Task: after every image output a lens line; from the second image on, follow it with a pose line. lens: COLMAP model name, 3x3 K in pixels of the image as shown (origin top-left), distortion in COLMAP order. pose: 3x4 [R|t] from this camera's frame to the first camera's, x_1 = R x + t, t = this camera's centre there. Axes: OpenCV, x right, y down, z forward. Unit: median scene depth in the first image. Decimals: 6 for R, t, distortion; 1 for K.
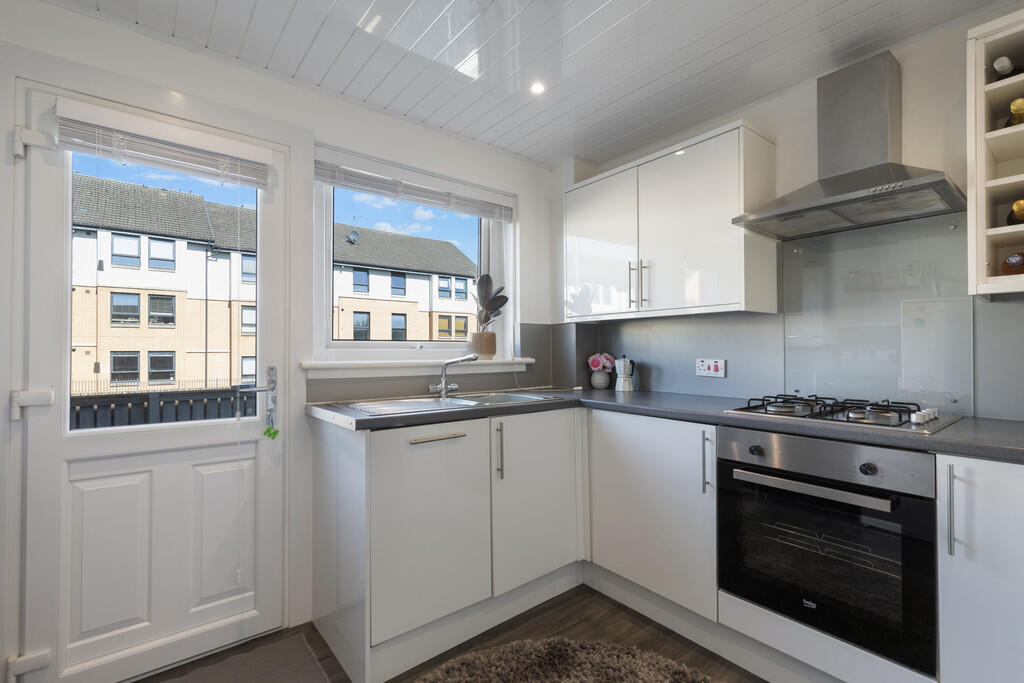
lens RADIAL K [[469.5, 0, 510.1], [0, 469.5, 346.1], [0, 0, 1]] dist [0.001691, 0.000321]
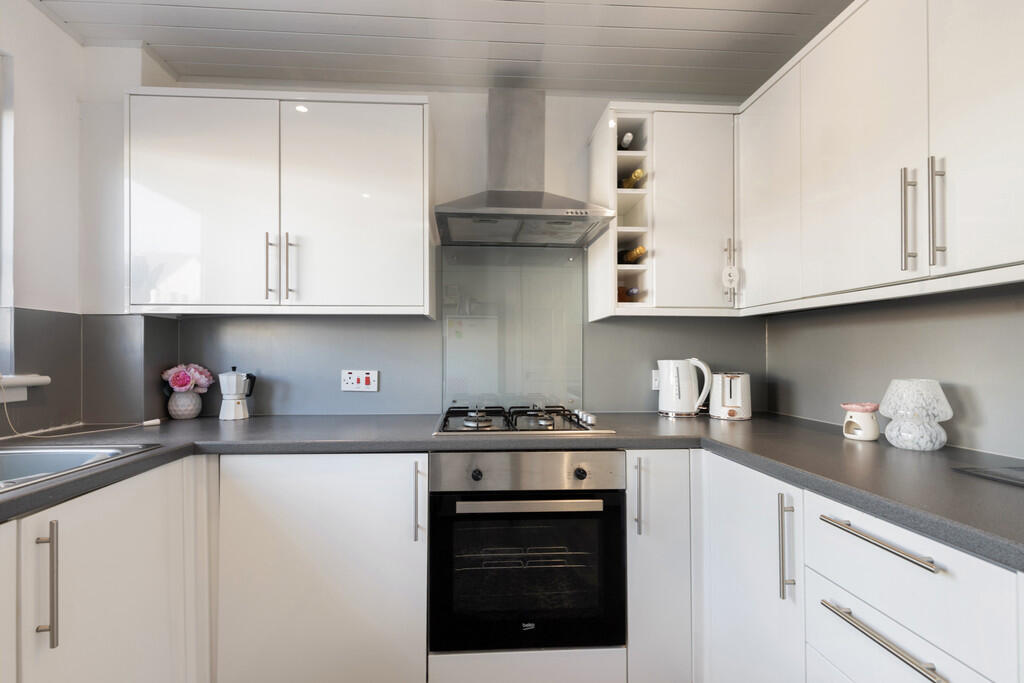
lens RADIAL K [[483.3, 0, 508.8], [0, 483.3, 348.8], [0, 0, 1]] dist [0.011589, 0.000070]
pose [[0.565199, 0.013680, 0.824841, -0.132476], [-0.008668, 0.999906, -0.010643, -0.003512], [-0.824909, -0.001134, 0.565264, 0.300641]]
